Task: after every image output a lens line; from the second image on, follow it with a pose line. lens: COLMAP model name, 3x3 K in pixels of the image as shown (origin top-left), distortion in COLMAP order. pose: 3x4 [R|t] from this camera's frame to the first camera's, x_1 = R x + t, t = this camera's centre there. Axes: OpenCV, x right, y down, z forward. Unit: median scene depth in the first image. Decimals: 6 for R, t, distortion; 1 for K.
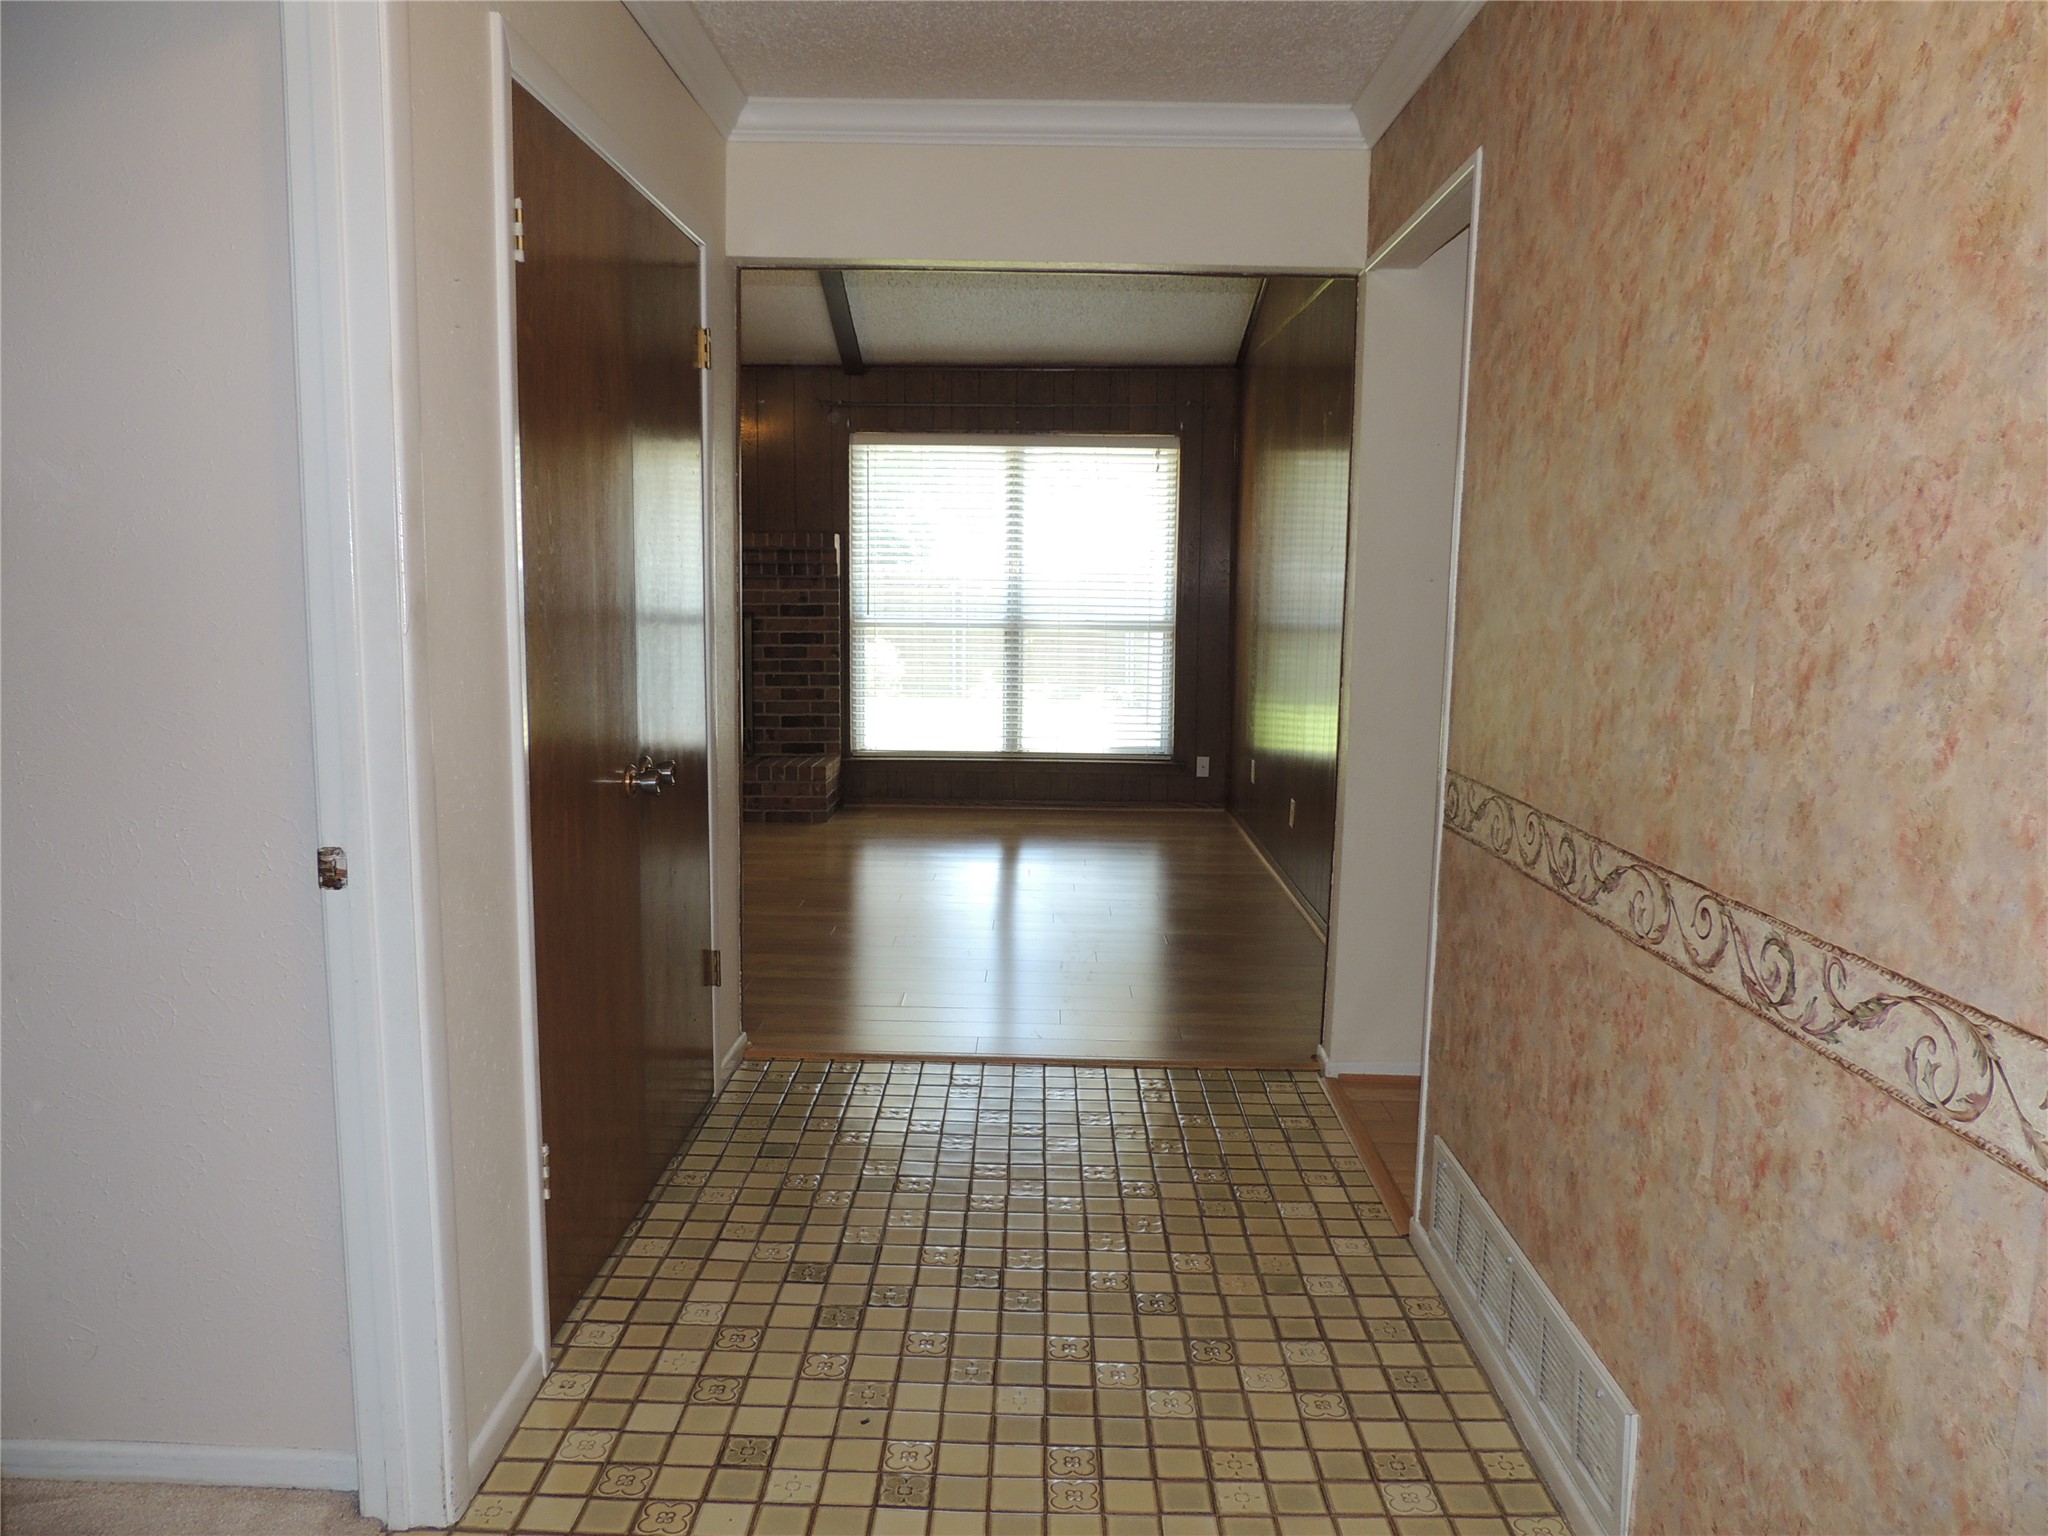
lens RADIAL K [[1454.2, 0, 1019.1], [0, 1454.2, 768.8], [0, 0, 1]] dist [-0.018856, 0.000520]
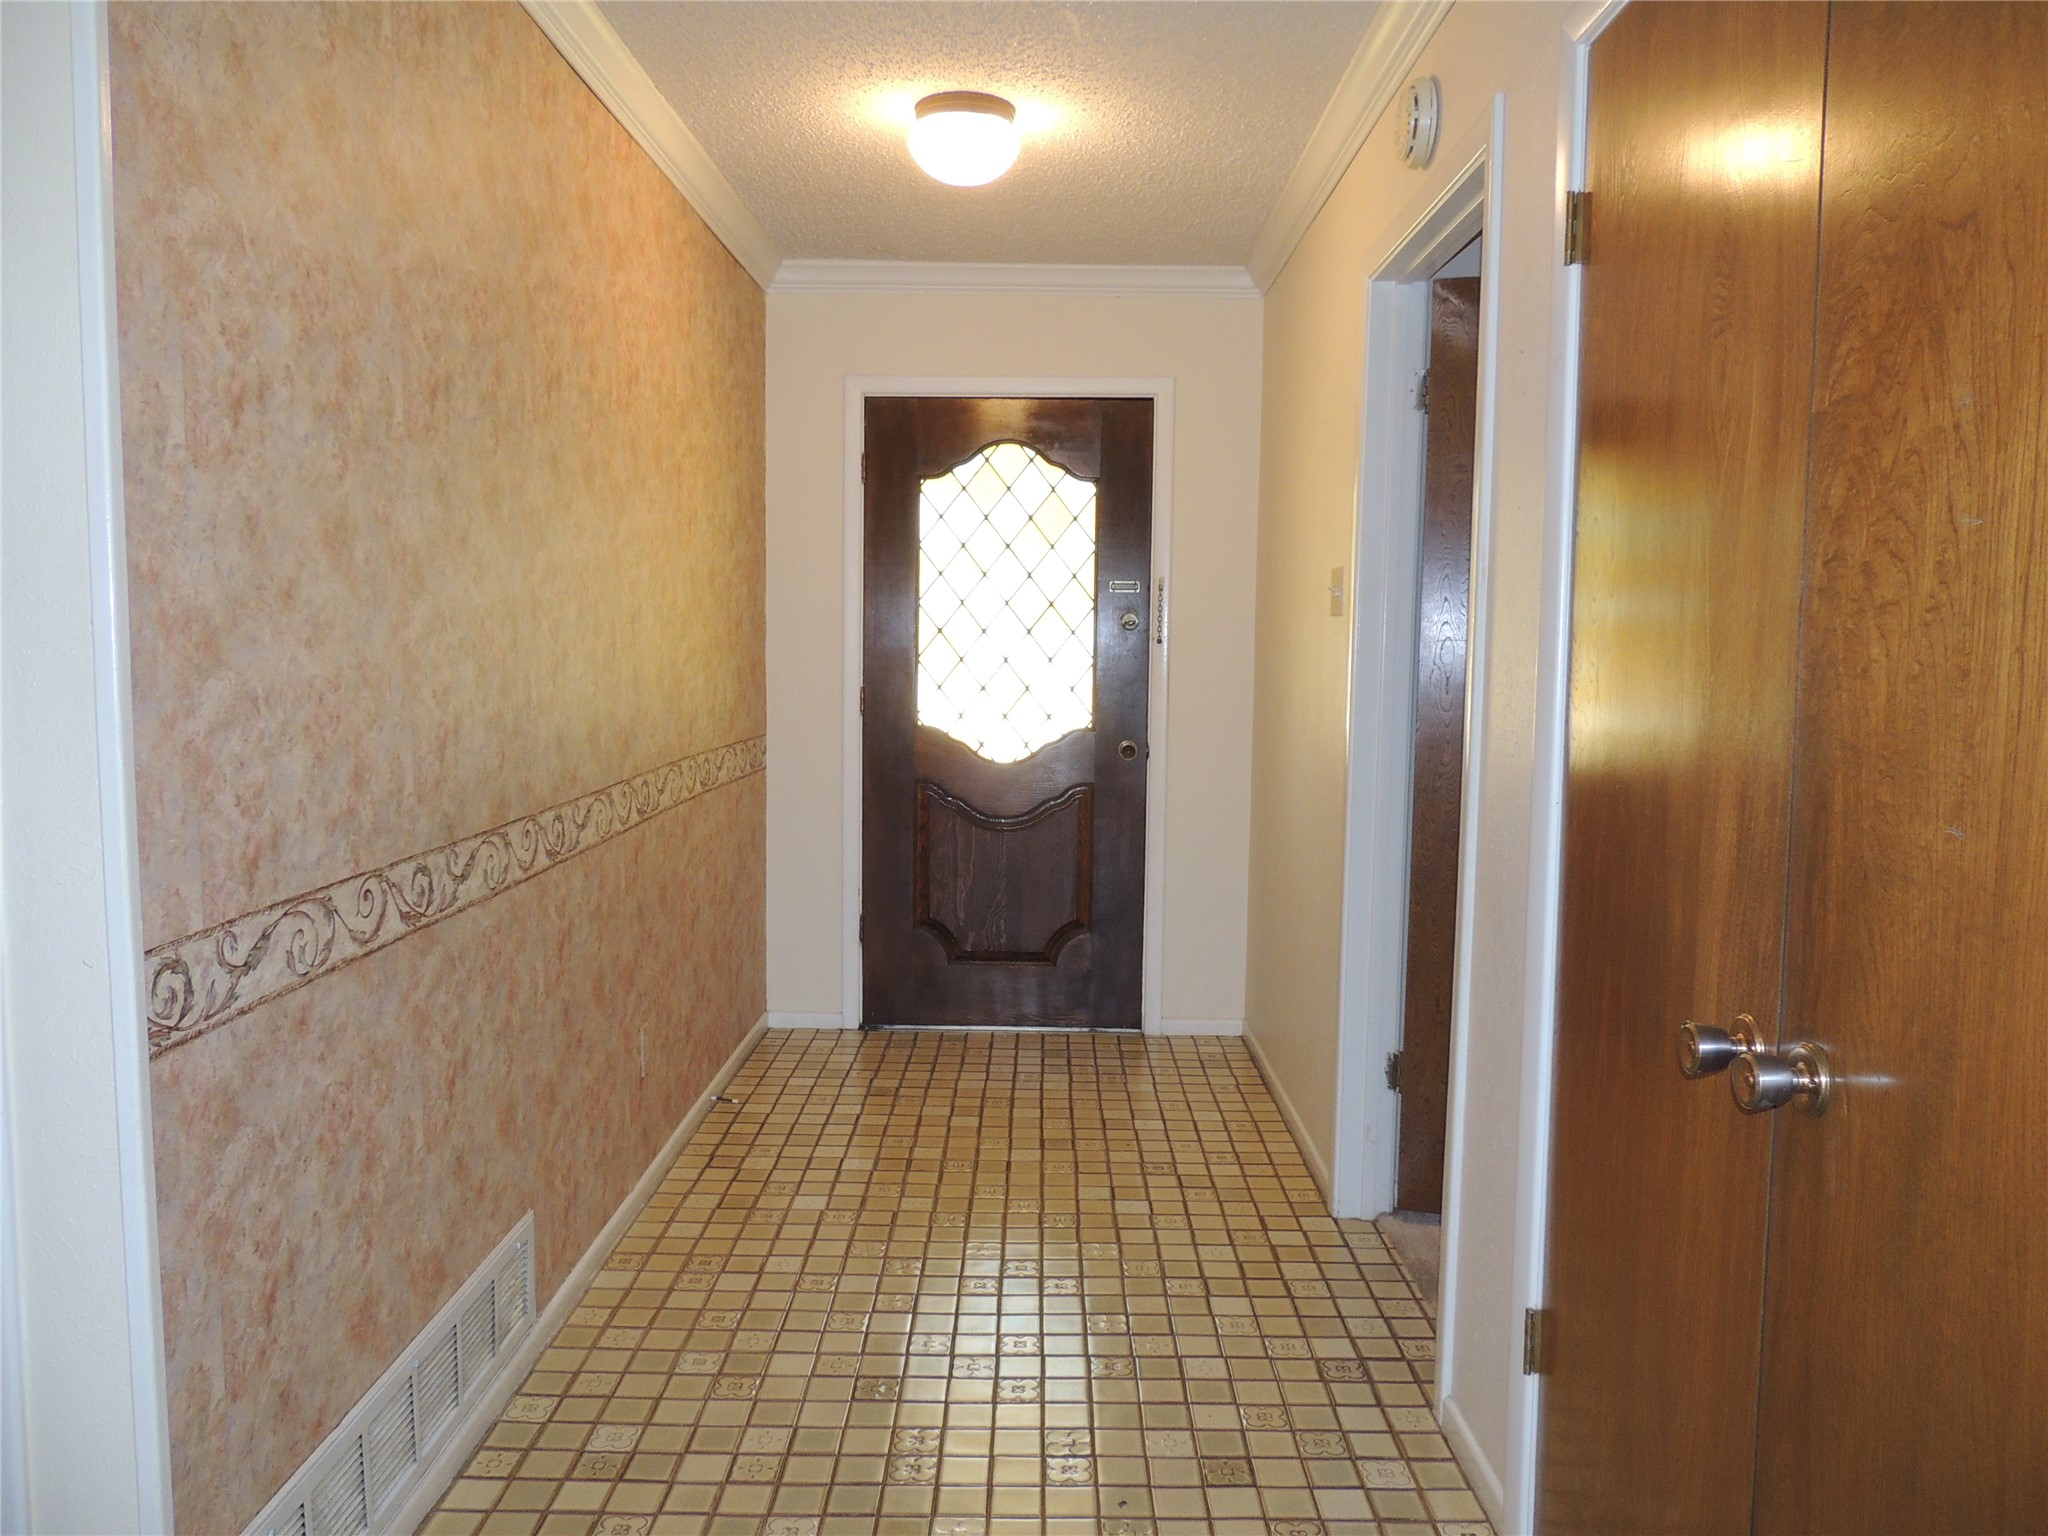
lens RADIAL K [[1454.2, 0, 1024.9], [0, 1454.2, 768.0], [0, 0, 1]] dist [-0.018856, 0.000520]
pose [[-0.999861, -0.016609, 0.001184, -0.054685], [-0.015971, 0.976693, 0.214044, -0.392235], [-0.004712, 0.213996, -0.976823, 2.127863]]
